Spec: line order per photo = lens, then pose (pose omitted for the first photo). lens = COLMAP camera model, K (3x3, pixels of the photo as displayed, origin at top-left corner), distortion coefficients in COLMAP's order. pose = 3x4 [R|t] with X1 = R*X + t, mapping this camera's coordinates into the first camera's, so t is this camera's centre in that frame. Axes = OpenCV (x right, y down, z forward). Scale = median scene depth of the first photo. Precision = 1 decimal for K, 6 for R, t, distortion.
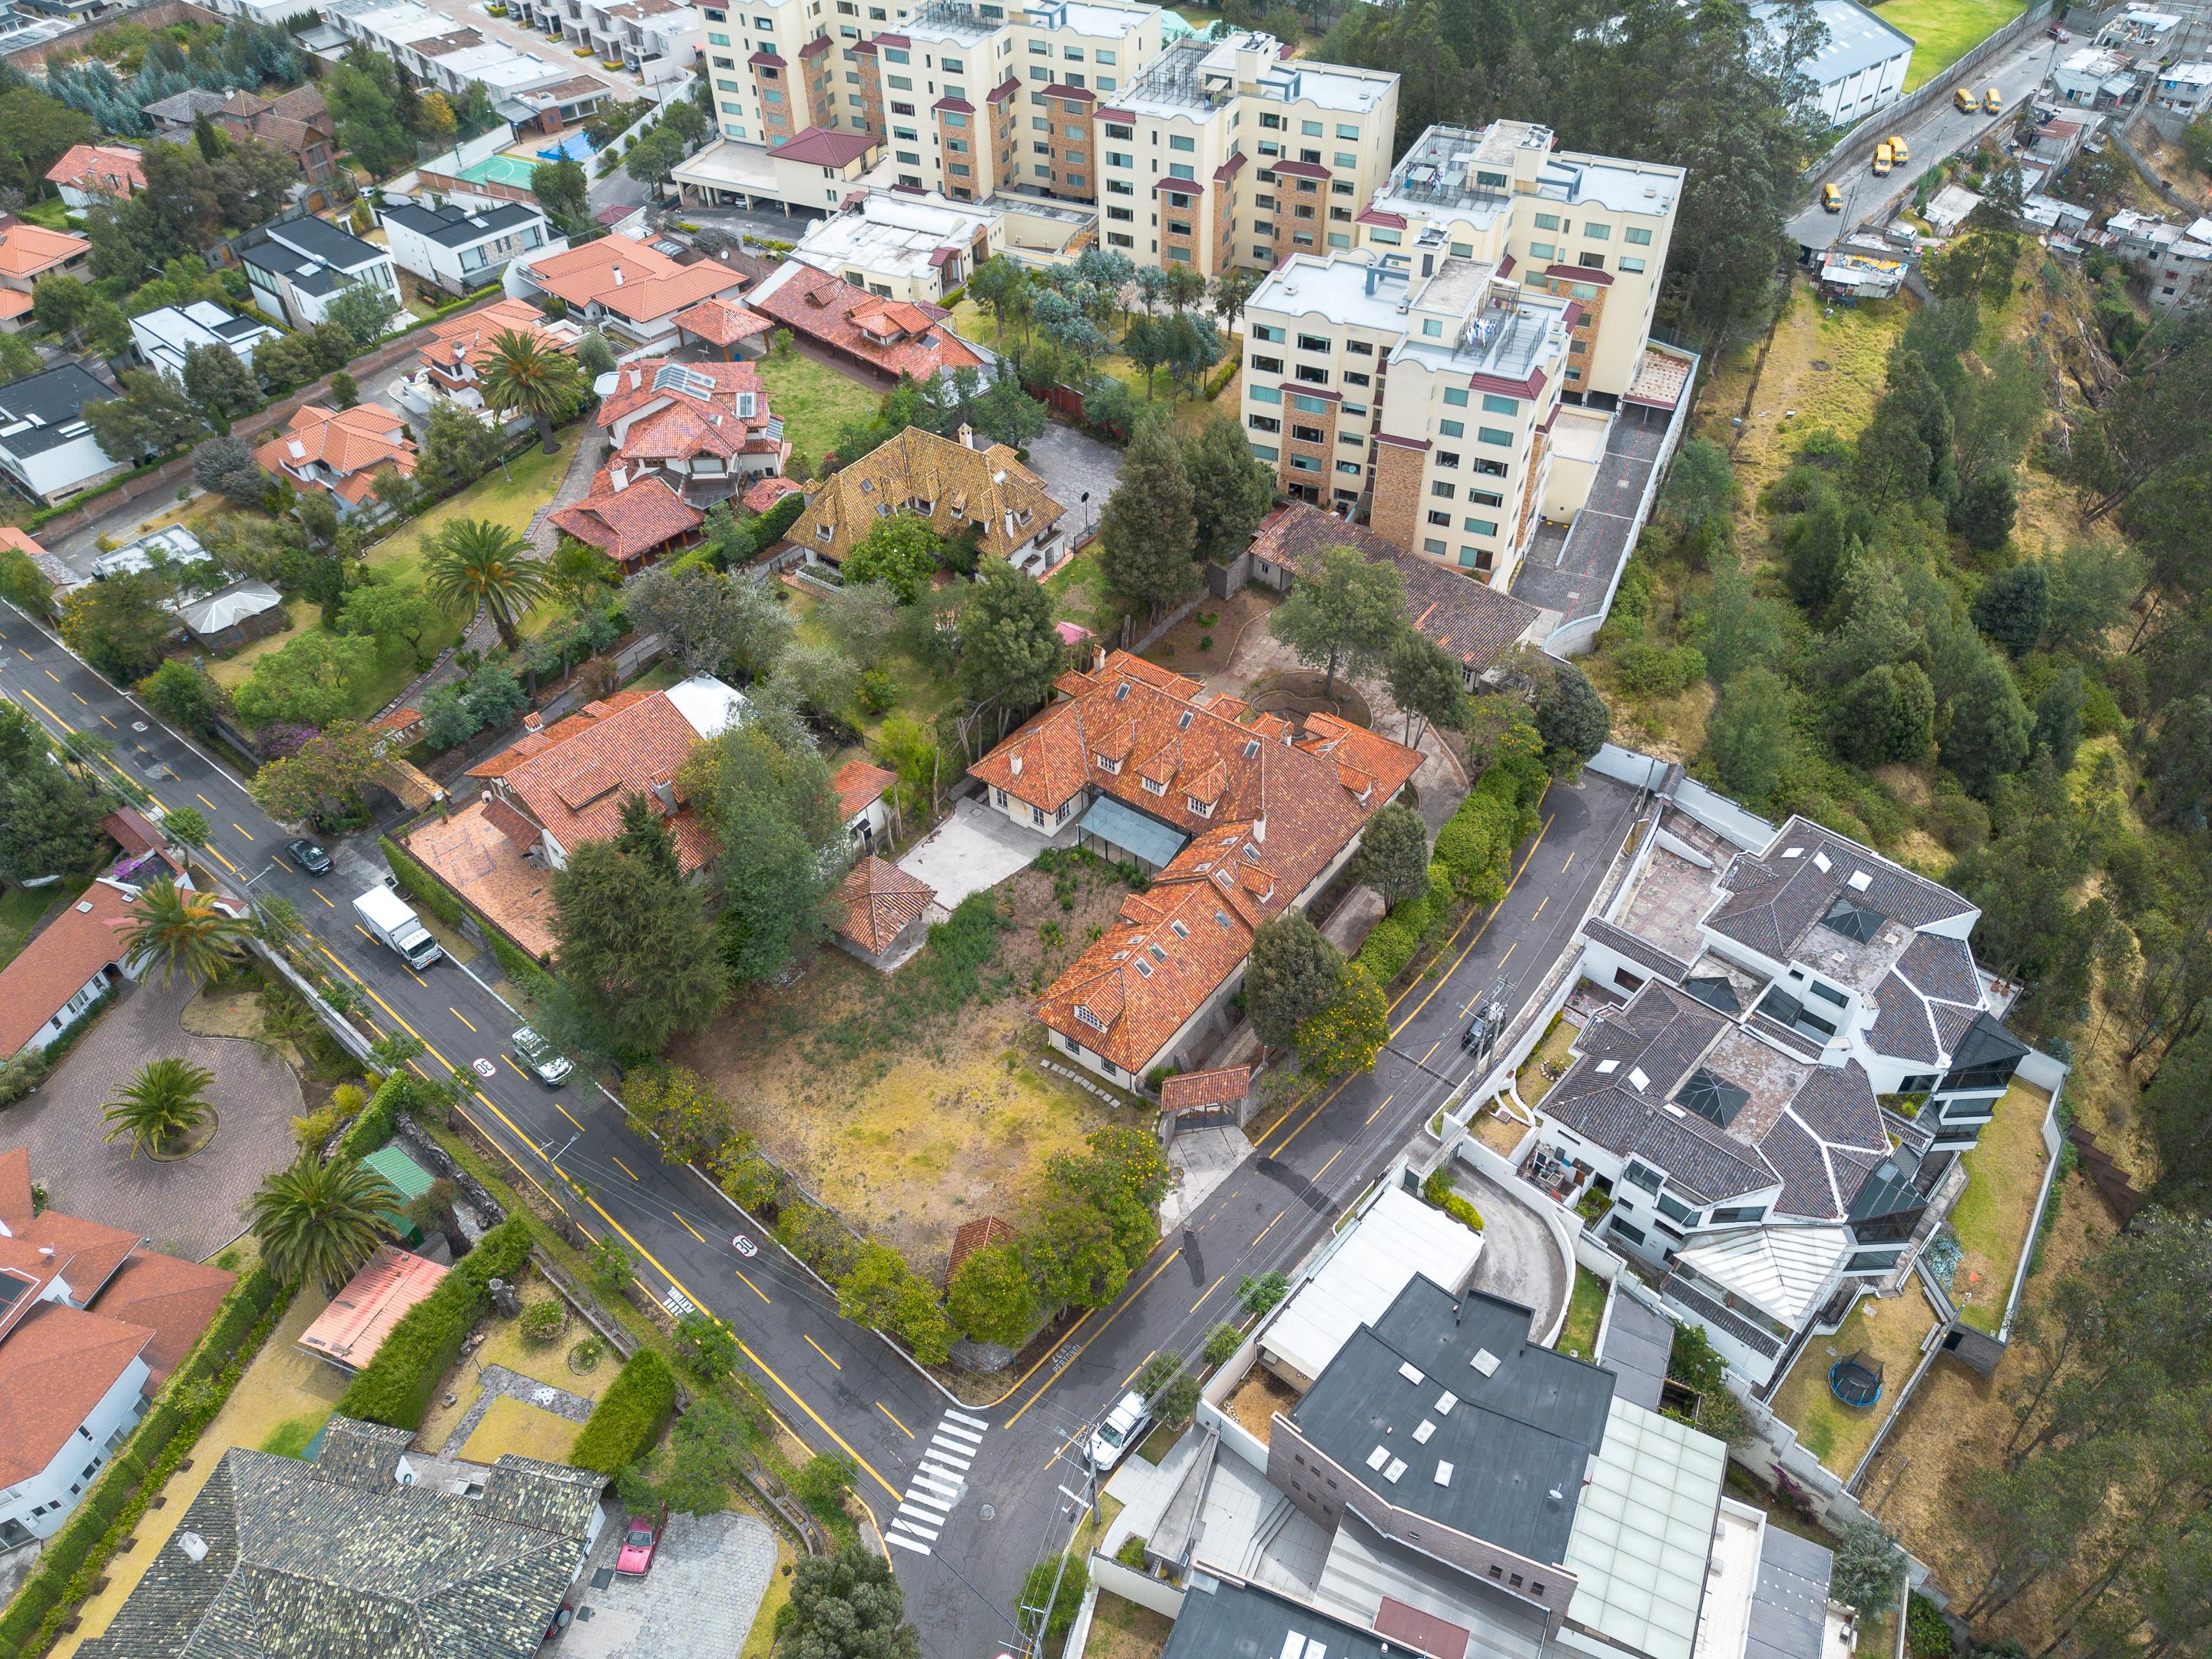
lens RADIAL K [[1629.8, 0, 1151.3], [0, 1629.8, 892.4], [0, 0, 1]] dist [0.043984, -0.005910]
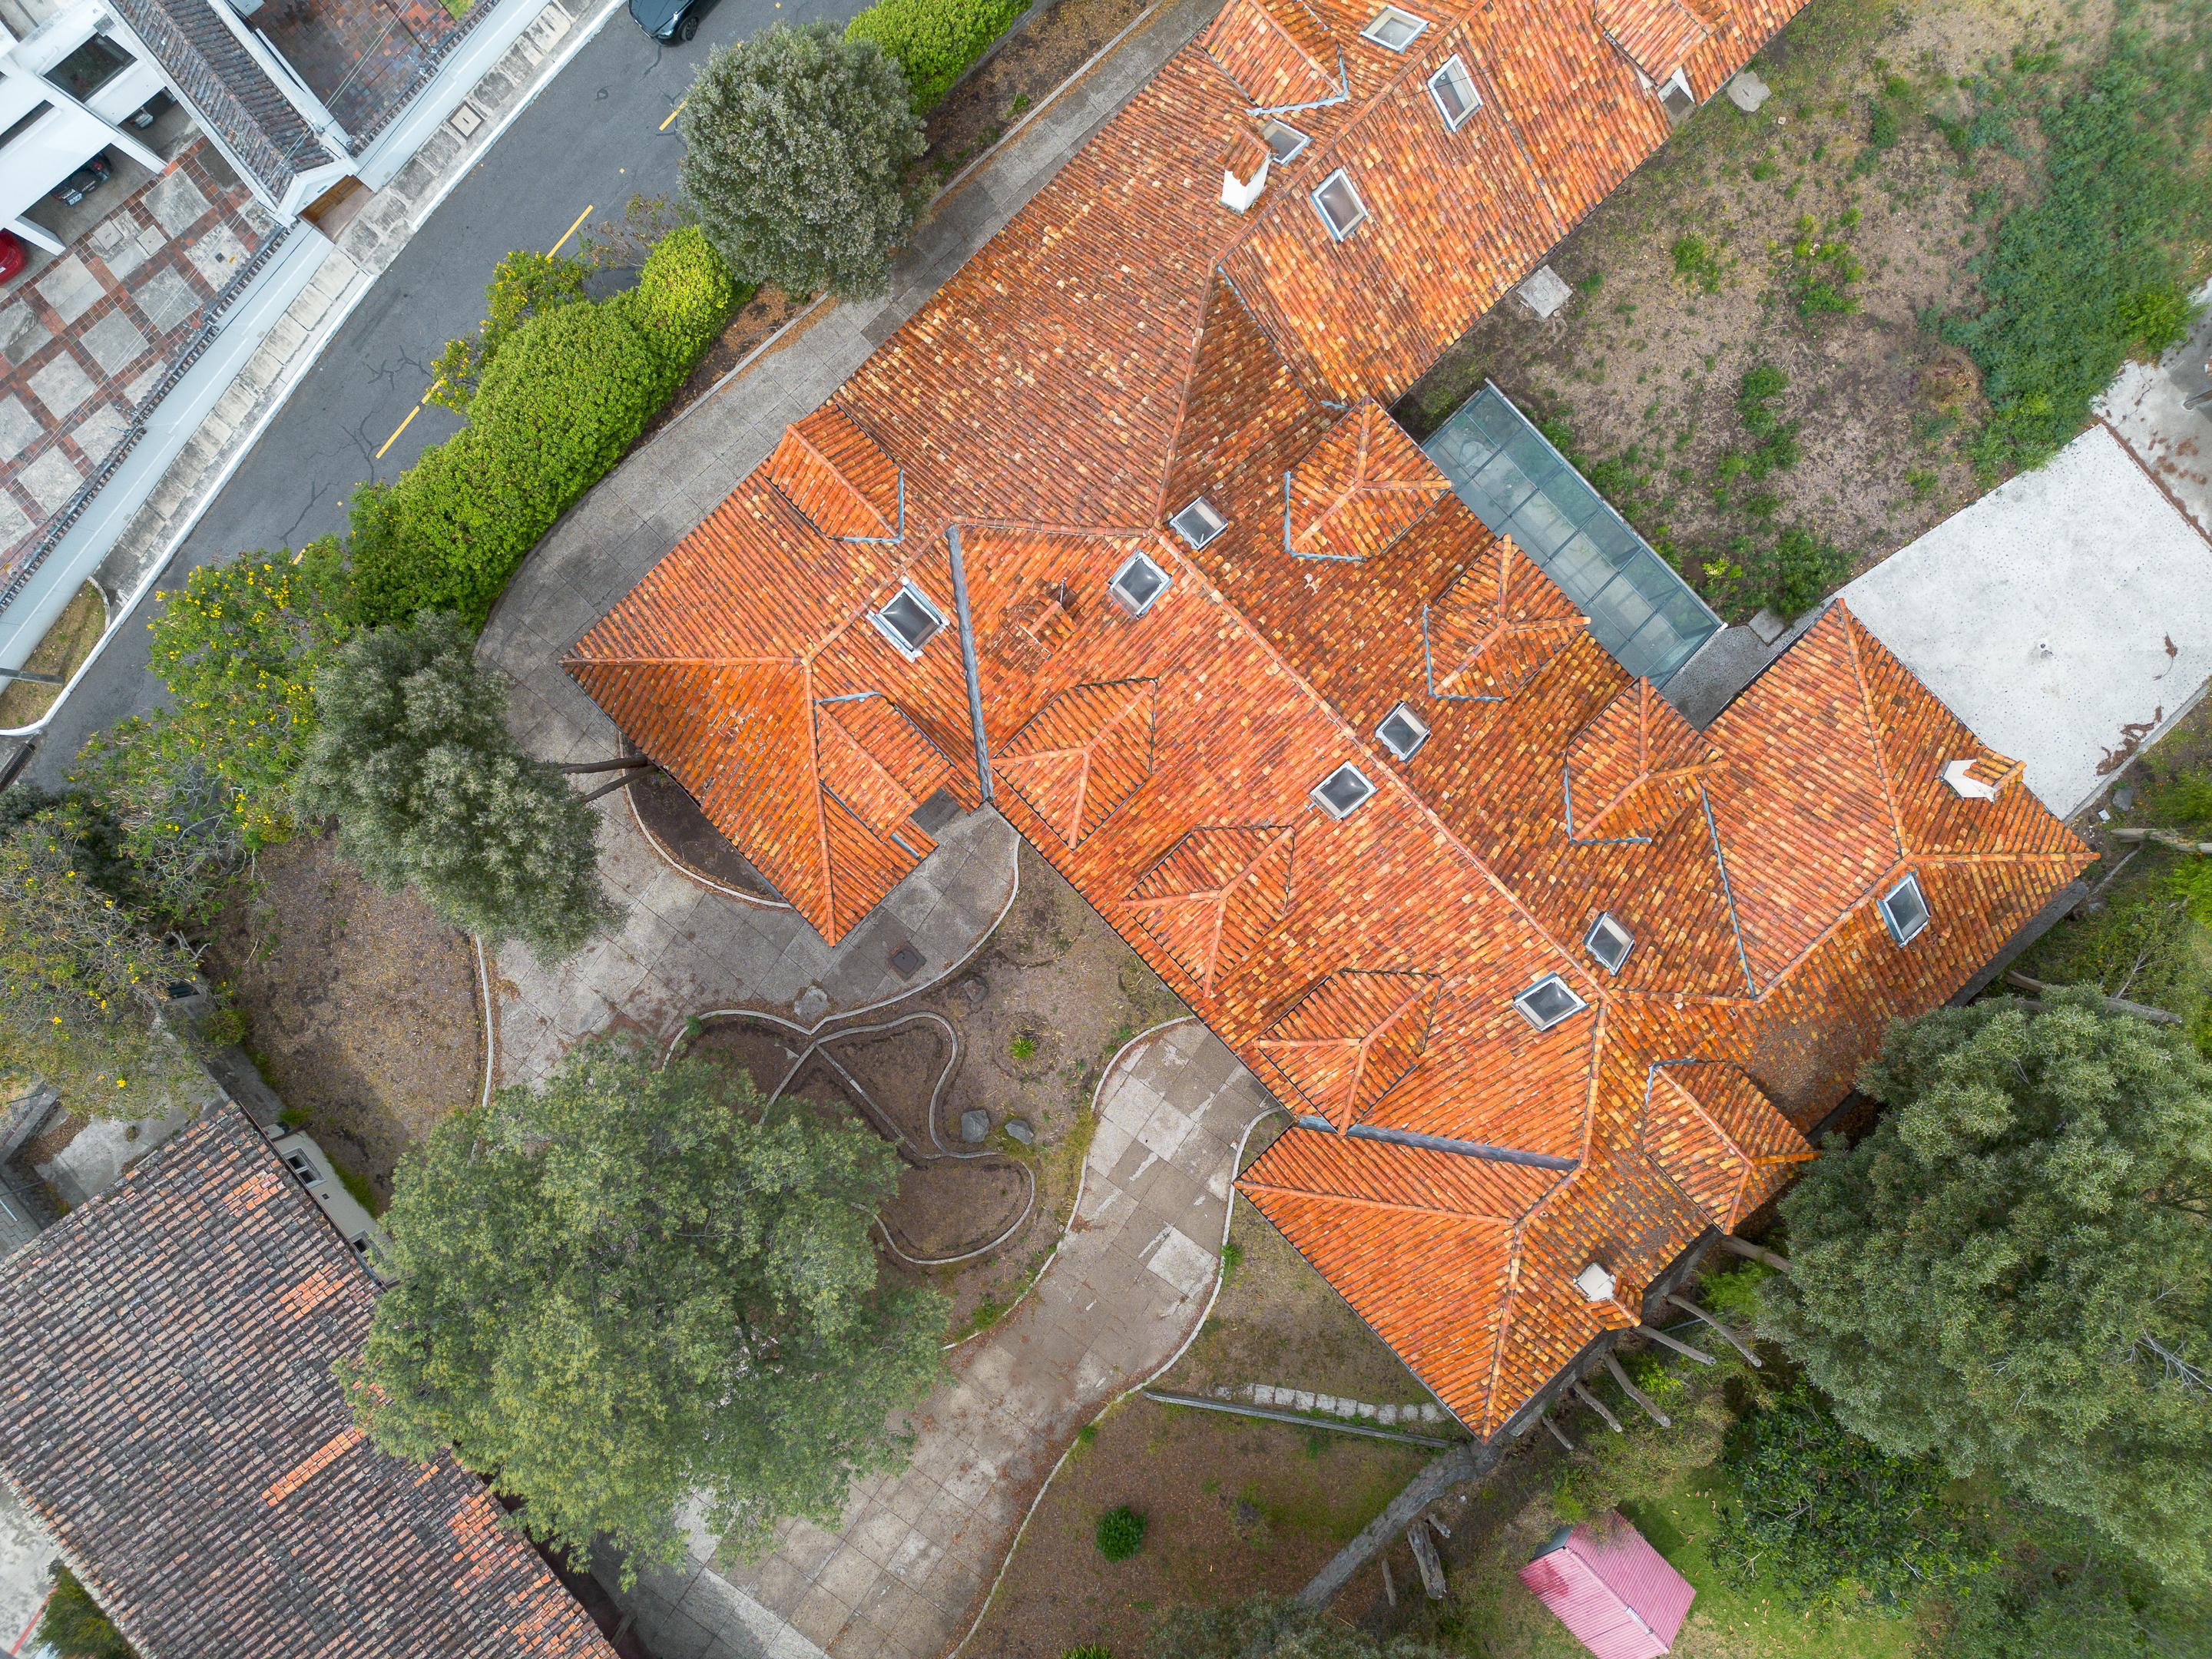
lens RADIAL K [[1560.4, 0, 1106.0], [0, 1560.4, 829.5], [0, 0, 1]] dist [0.082615, -0.095383]
pose [[-0.984685, -0.174025, 0.010519, 0.066295], [0.130810, -0.697584, 0.704461, -0.318550], [-0.115256, 0.695048, 0.709665, 0.863567]]
